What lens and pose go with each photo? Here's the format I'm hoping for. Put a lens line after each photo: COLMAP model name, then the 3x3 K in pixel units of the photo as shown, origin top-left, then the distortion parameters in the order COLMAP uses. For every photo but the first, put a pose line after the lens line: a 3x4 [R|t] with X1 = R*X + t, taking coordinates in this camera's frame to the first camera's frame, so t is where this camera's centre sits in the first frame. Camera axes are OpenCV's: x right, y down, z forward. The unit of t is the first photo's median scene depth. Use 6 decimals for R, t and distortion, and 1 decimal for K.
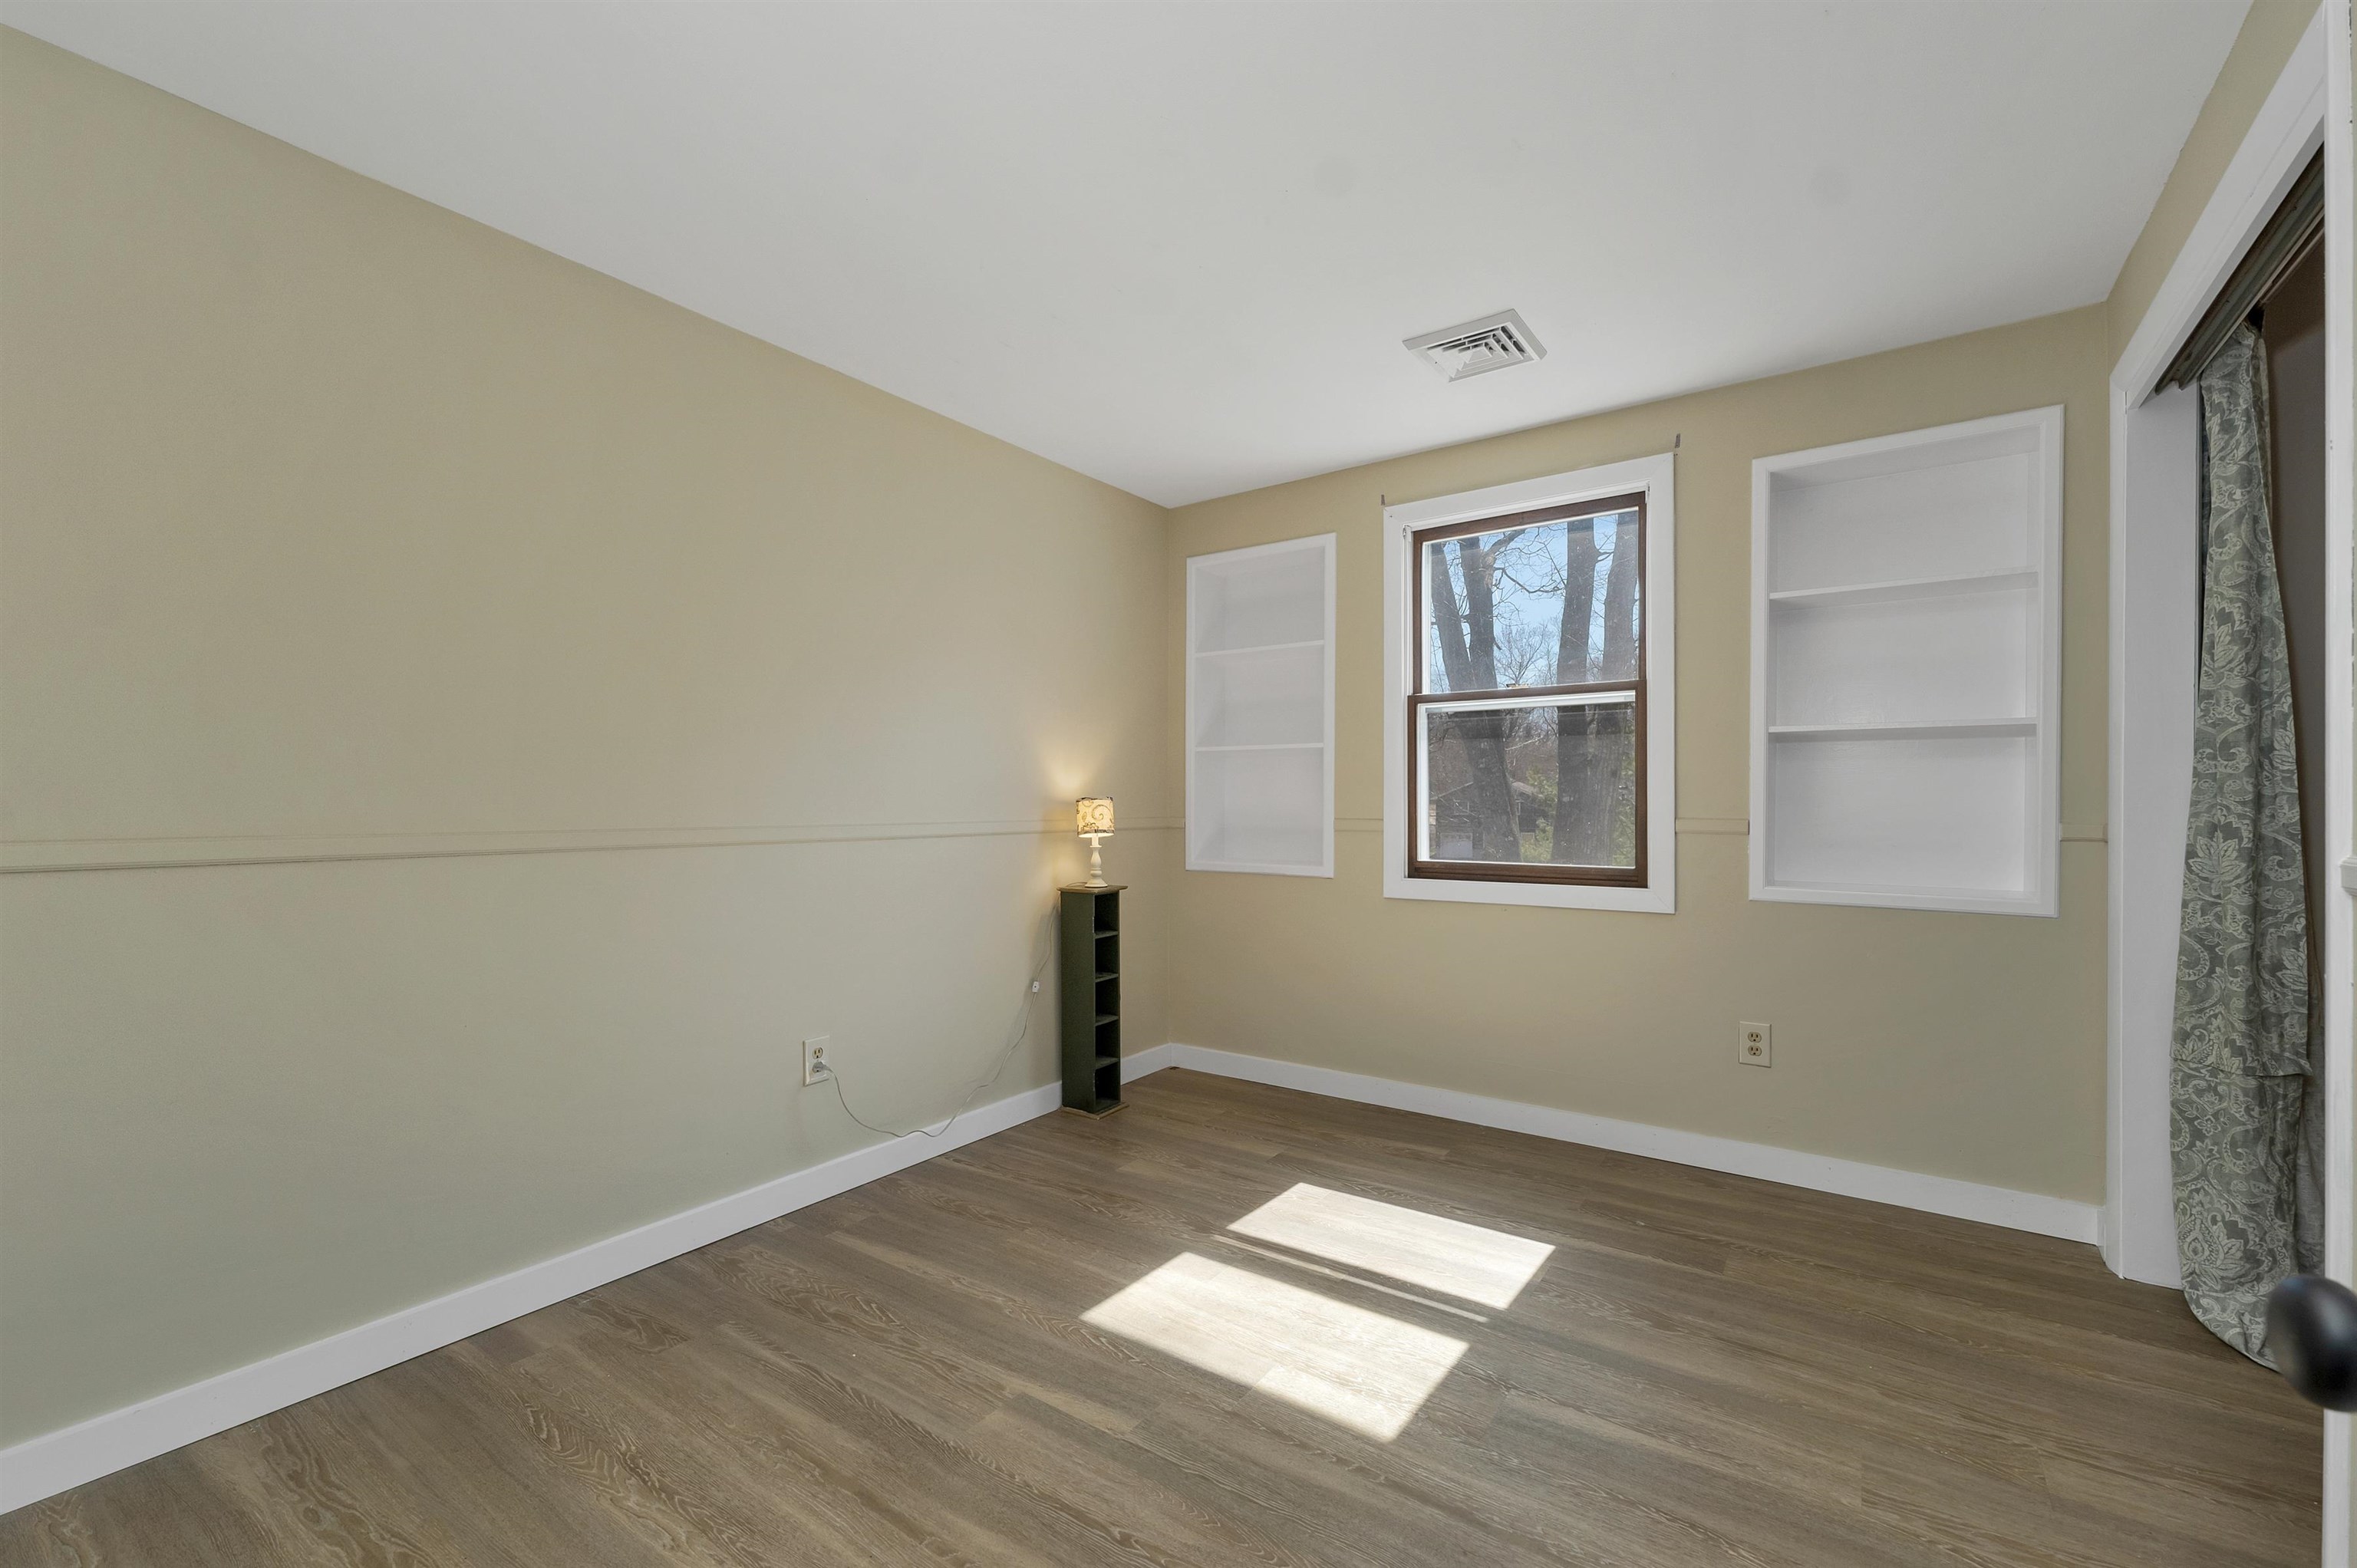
lens RADIAL K [[989.4, 0, 1169.7], [0, 989.4, 785.5], [0, 0, 1]] dist [0.003575, -0.000248]
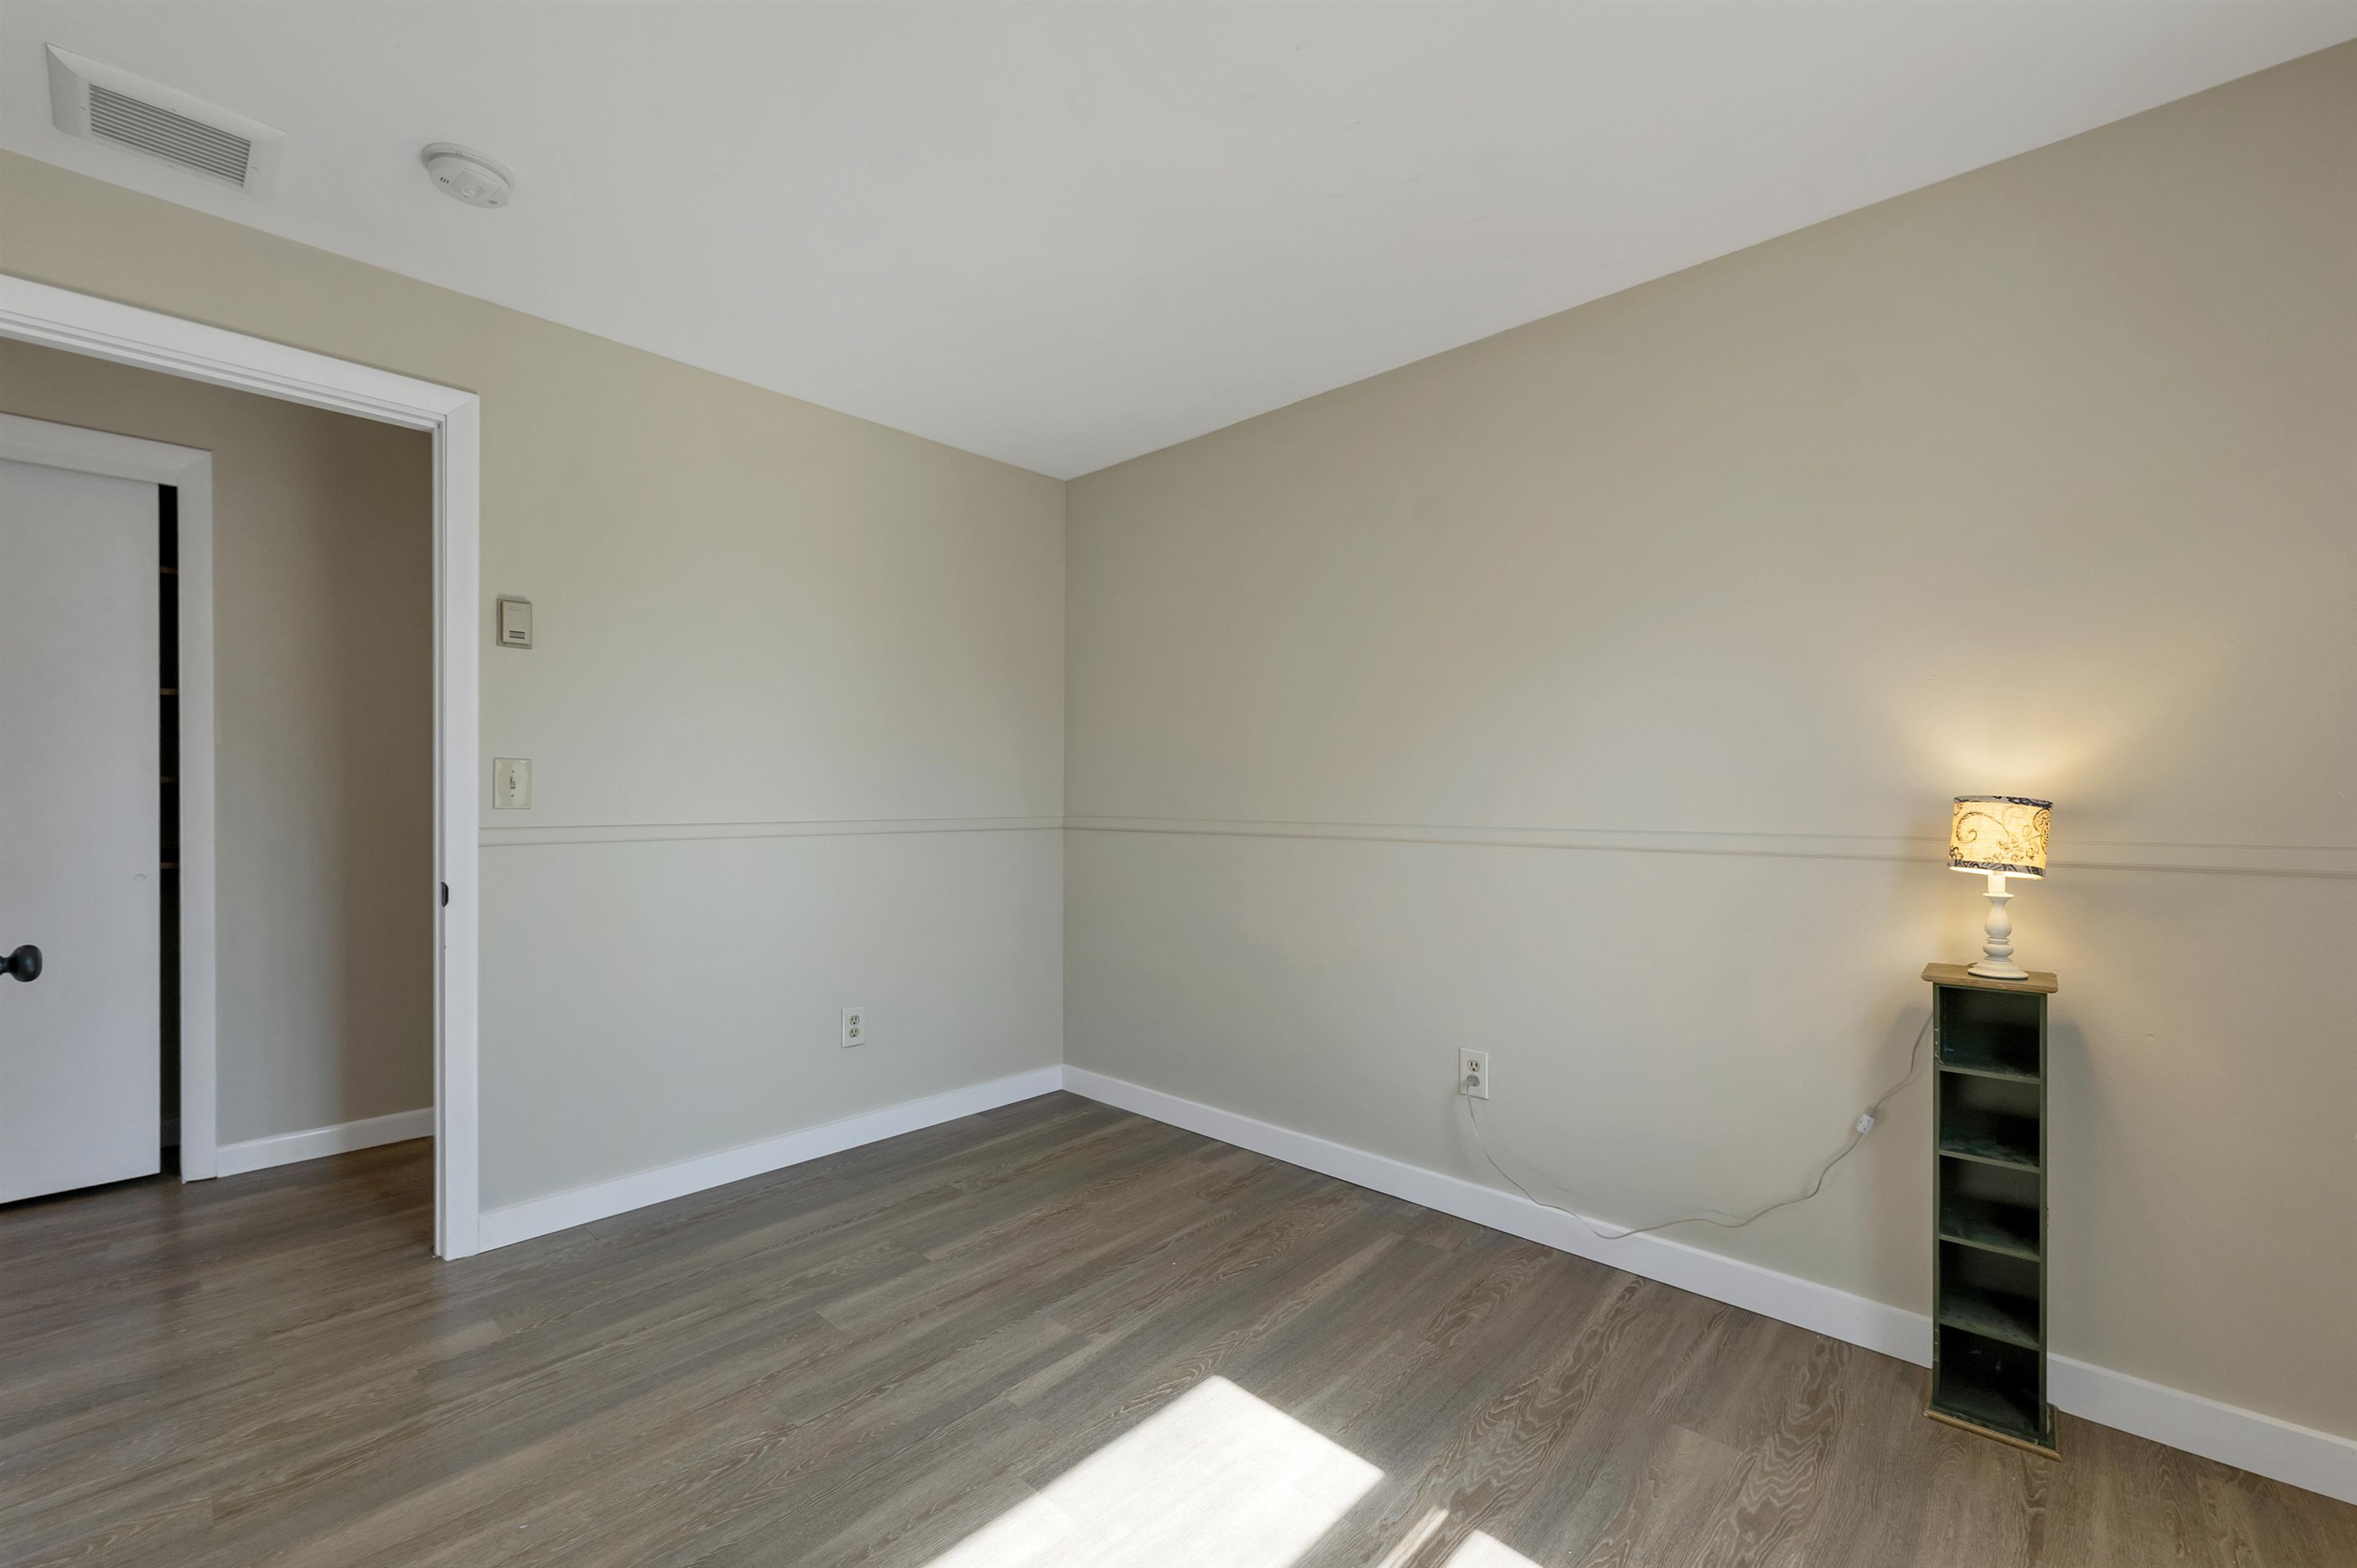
lens RADIAL K [[989.4, 0, 1181.5], [0, 989.4, 794.7], [0, 0, 1]] dist [0.003575, -0.000248]
pose [[-0.148891, 0.001221, -0.988853, 0.692095], [0.014845, 0.999889, -0.001000, 0.006130], [0.988742, -0.014828, -0.148893, 0.955611]]
